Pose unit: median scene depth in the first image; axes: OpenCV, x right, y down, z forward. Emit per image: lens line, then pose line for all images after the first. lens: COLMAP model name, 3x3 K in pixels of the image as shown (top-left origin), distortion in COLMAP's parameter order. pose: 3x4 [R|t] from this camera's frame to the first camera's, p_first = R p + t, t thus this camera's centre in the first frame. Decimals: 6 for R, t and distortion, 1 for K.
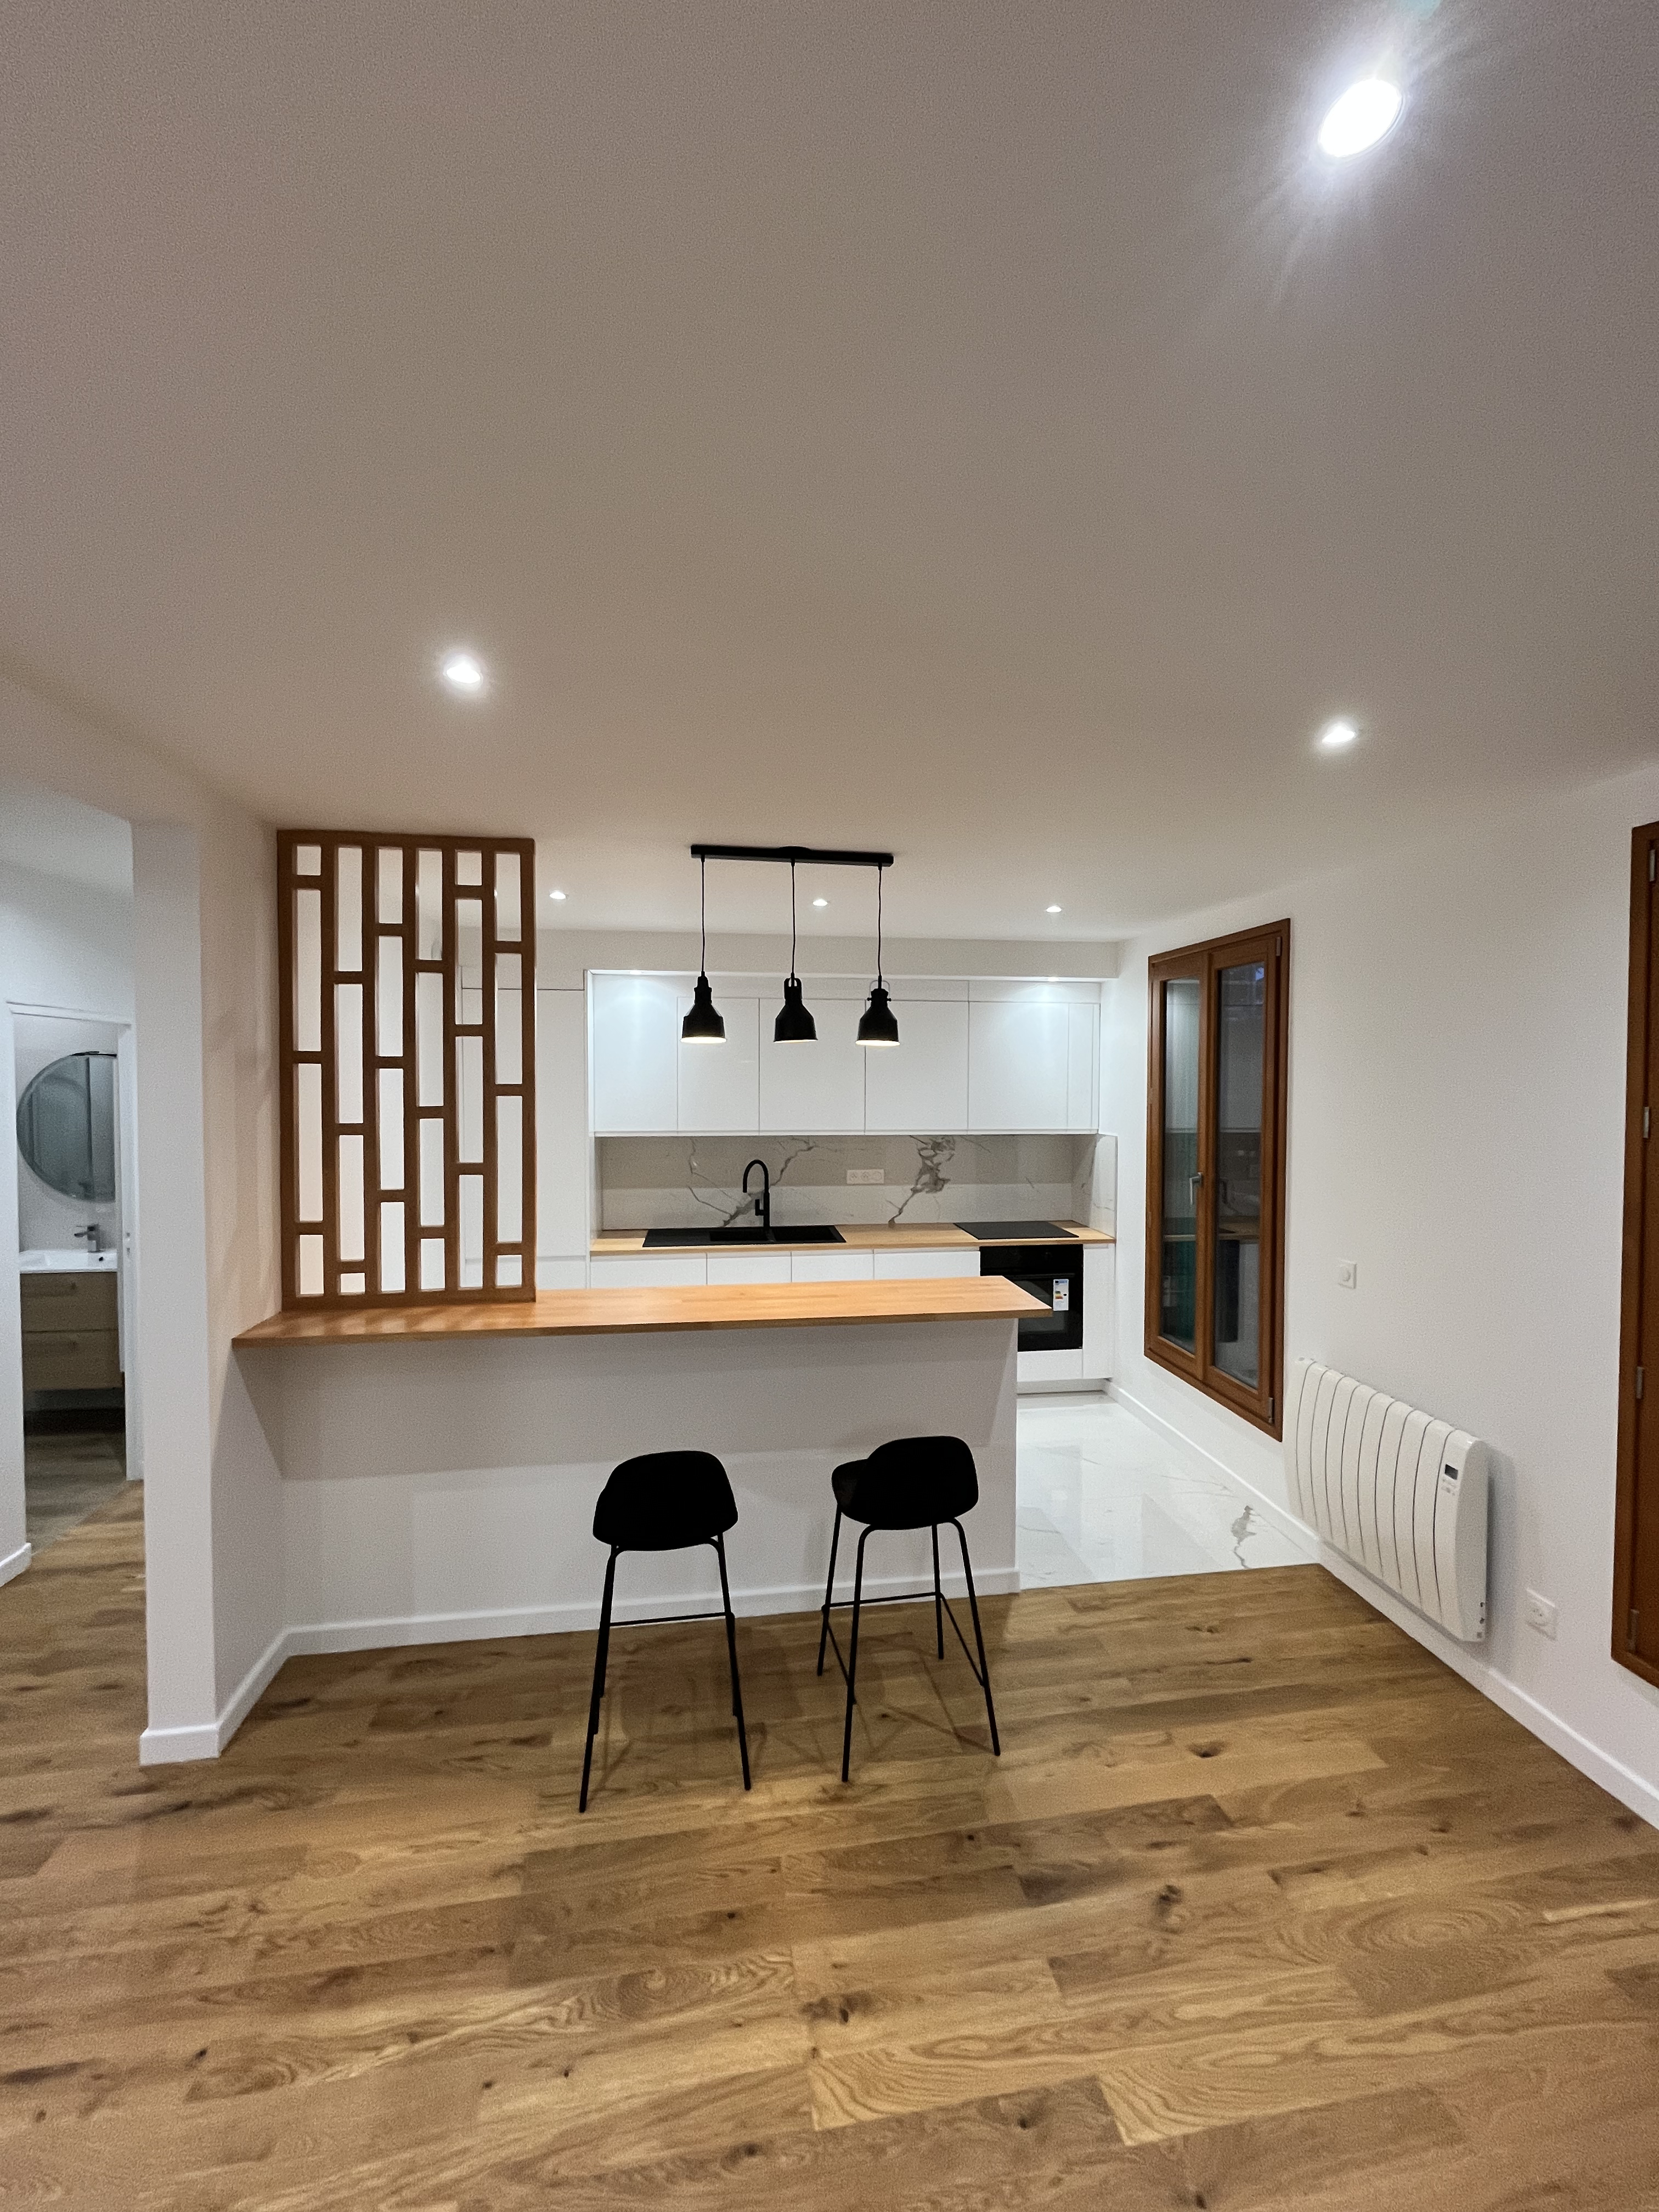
lens RADIAL K [[887.0, 0, 834.1], [0, 887.0, 1102.4], [0, 0, 1]] dist [-0.007218, 0.000014]
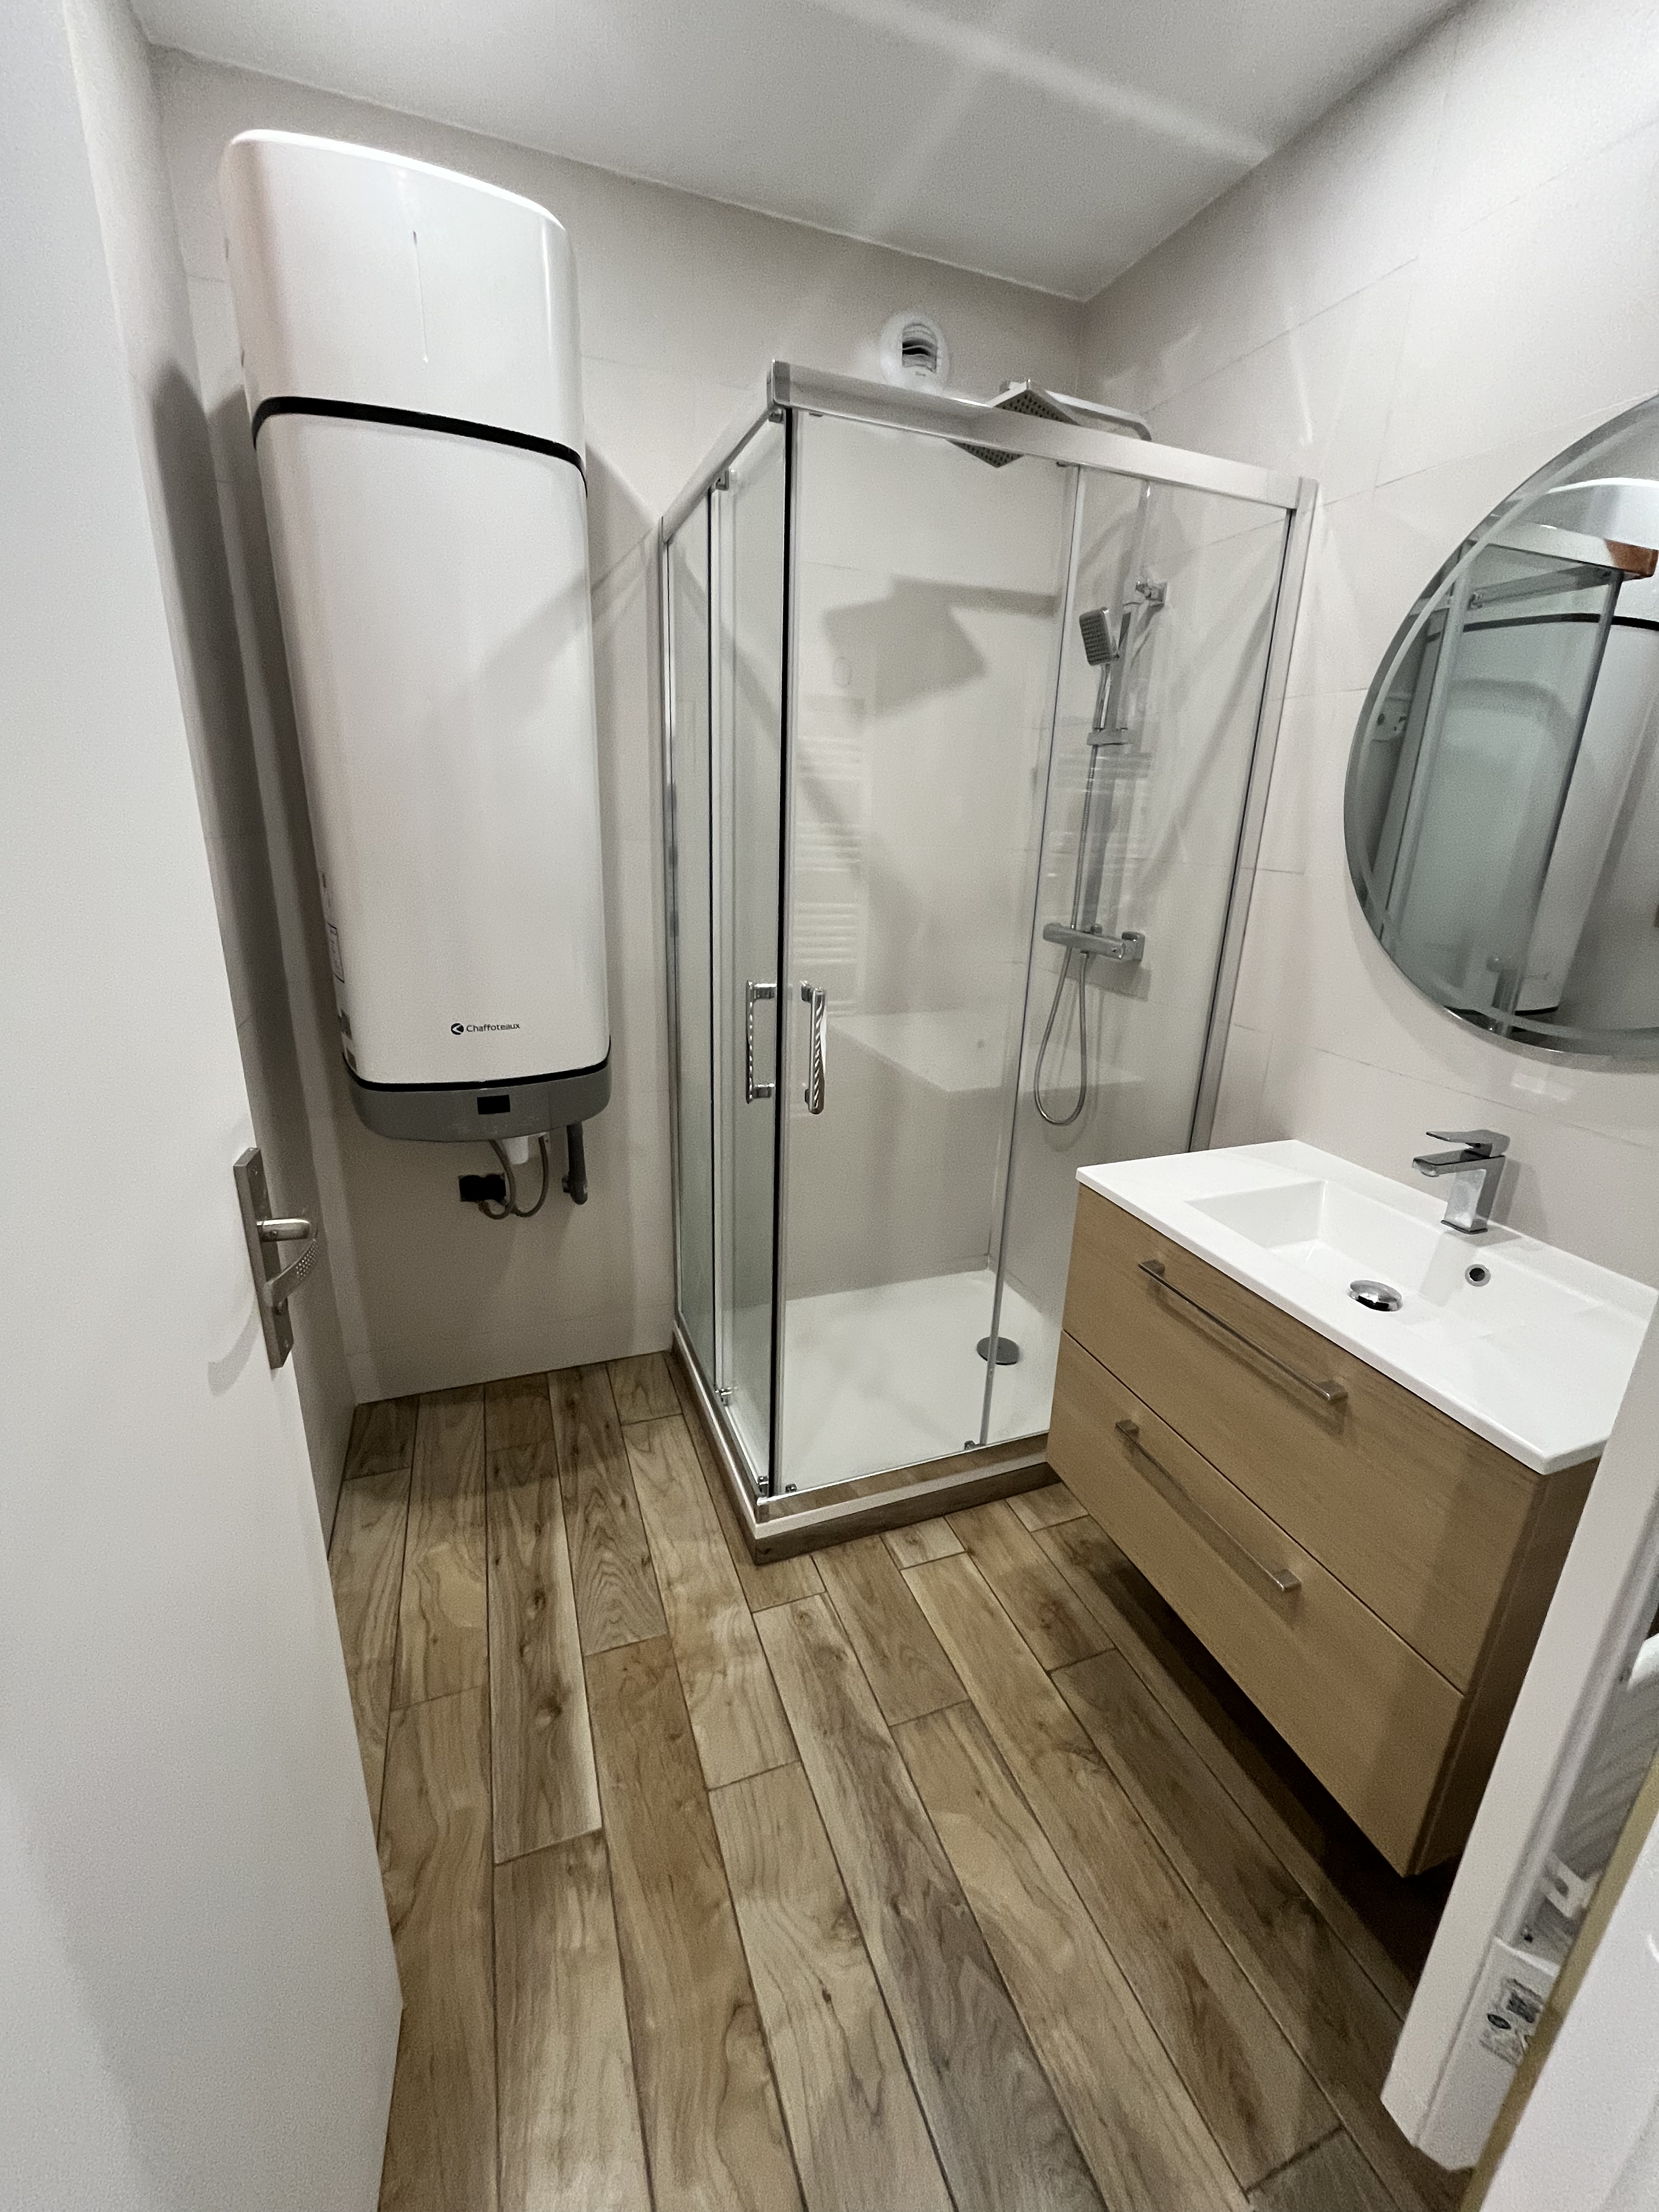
lens RADIAL K [[887.0, 0, 834.1], [0, 887.0, 1102.4], [0, 0, 1]] dist [-0.007218, 0.000014]
pose [[0.211399, 0.302648, -0.929362, -0.631919], [-0.050558, 0.952965, 0.298834, 0.058098], [0.976091, -0.016186, 0.216757, 0.743831]]
